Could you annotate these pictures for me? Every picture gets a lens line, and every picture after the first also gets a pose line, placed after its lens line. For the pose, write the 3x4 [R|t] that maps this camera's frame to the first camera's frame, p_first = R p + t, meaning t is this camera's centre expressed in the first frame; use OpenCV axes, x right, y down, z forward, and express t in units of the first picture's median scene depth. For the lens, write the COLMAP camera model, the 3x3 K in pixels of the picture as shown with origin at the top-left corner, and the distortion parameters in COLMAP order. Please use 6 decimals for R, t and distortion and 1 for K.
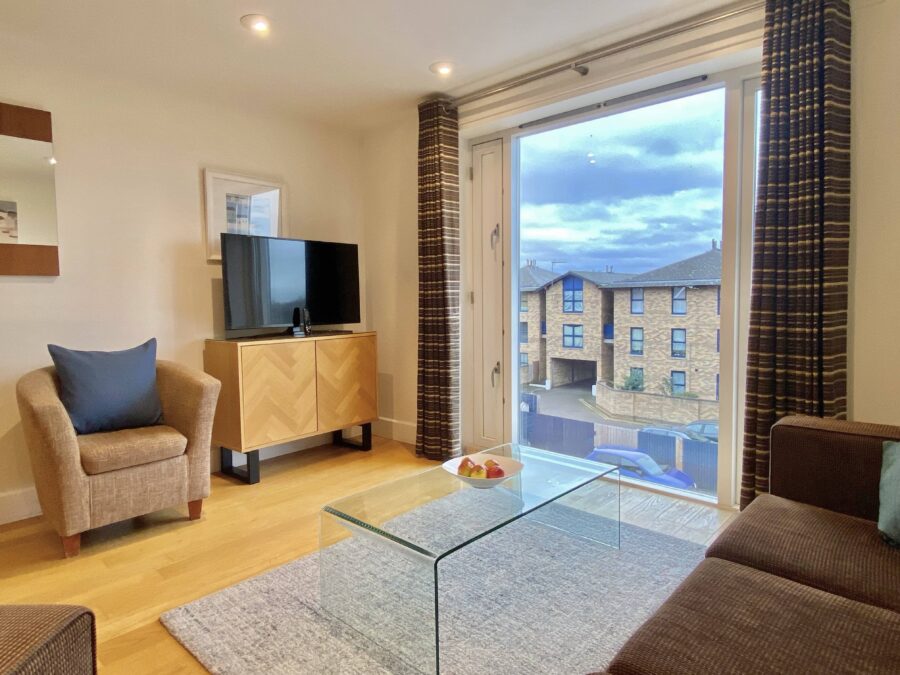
lens RADIAL K [[541.9, 0, 447.8], [0, 541.9, 328.4], [0, 0, 1]] dist [0.080895, -0.081916]
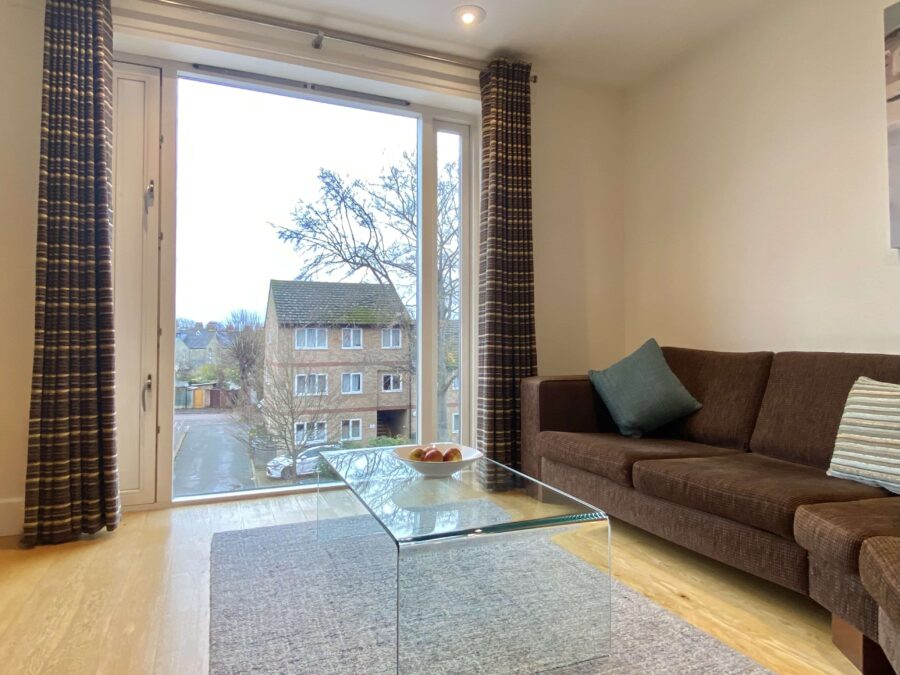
lens RADIAL K [[574.2, 0, 449.5], [0, 574.2, 321.3], [0, 0, 1]] dist [0.096468, -0.097684]
pose [[0.425146, 0.040258, 0.904229, -0.441615], [0.043237, 0.996967, -0.064716, 0.061318], [-0.904091, 0.066610, 0.422116, 0.339439]]
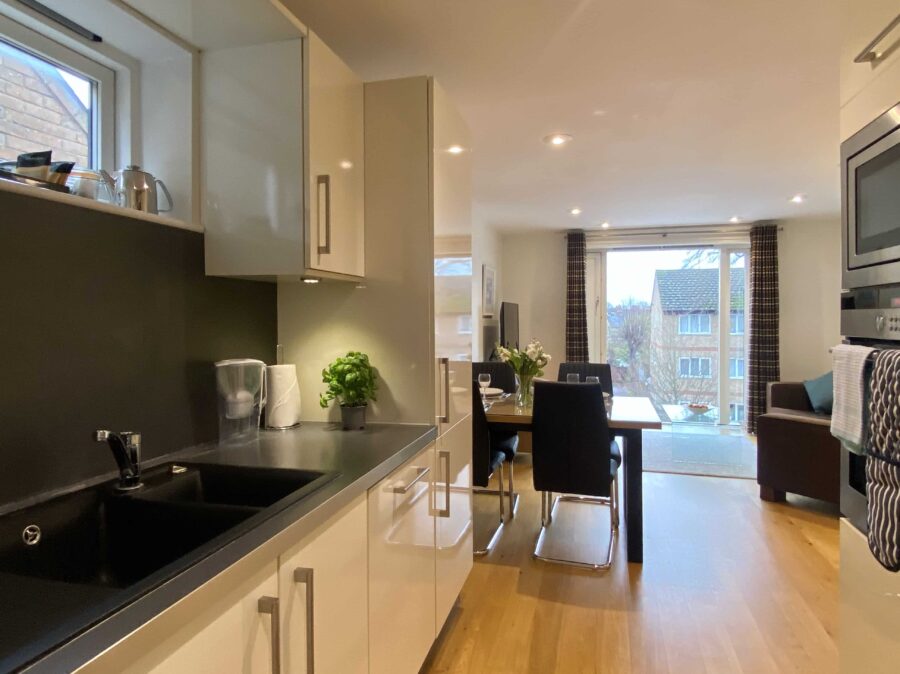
lens RADIAL K [[562.6, 0, 450.4], [0, 562.6, 327.9], [0, 0, 1]] dist [0.082866, -0.089988]
pose [[0.885977, 0.001613, 0.463727, -1.291547], [0.016970, 0.999211, -0.035897, -0.023733], [-0.463419, 0.039673, 0.885251, -0.496268]]
